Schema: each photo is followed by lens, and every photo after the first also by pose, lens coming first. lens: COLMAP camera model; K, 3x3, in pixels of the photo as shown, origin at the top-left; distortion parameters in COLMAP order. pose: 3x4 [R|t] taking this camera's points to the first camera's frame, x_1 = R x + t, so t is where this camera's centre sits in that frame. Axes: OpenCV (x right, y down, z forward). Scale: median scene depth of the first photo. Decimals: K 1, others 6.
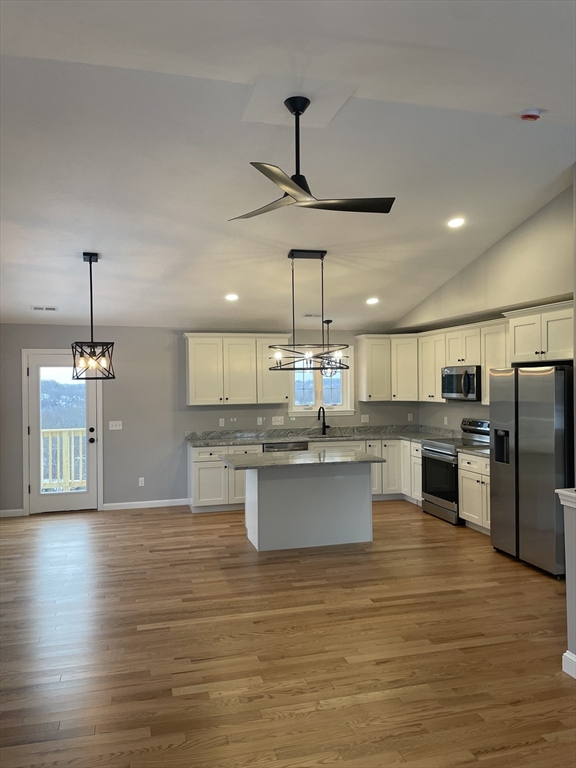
lens RADIAL K [[594.5, 0, 288.0], [0, 594.5, 384.0], [0, 0, 1]] dist [0.096715, -0.148629]
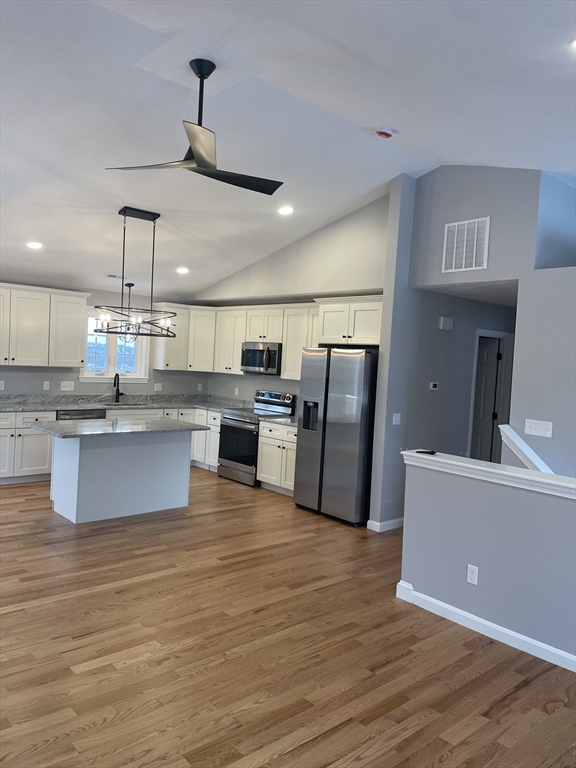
lens RADIAL K [[594.5, 0, 288.0], [0, 594.5, 384.0], [0, 0, 1]] dist [0.096715, -0.148629]
pose [[0.884633, 0.039747, 0.464590, -0.212056], [-0.063419, 0.997358, 0.035430, 0.005763], [-0.461954, -0.060806, 0.884817, 0.022688]]
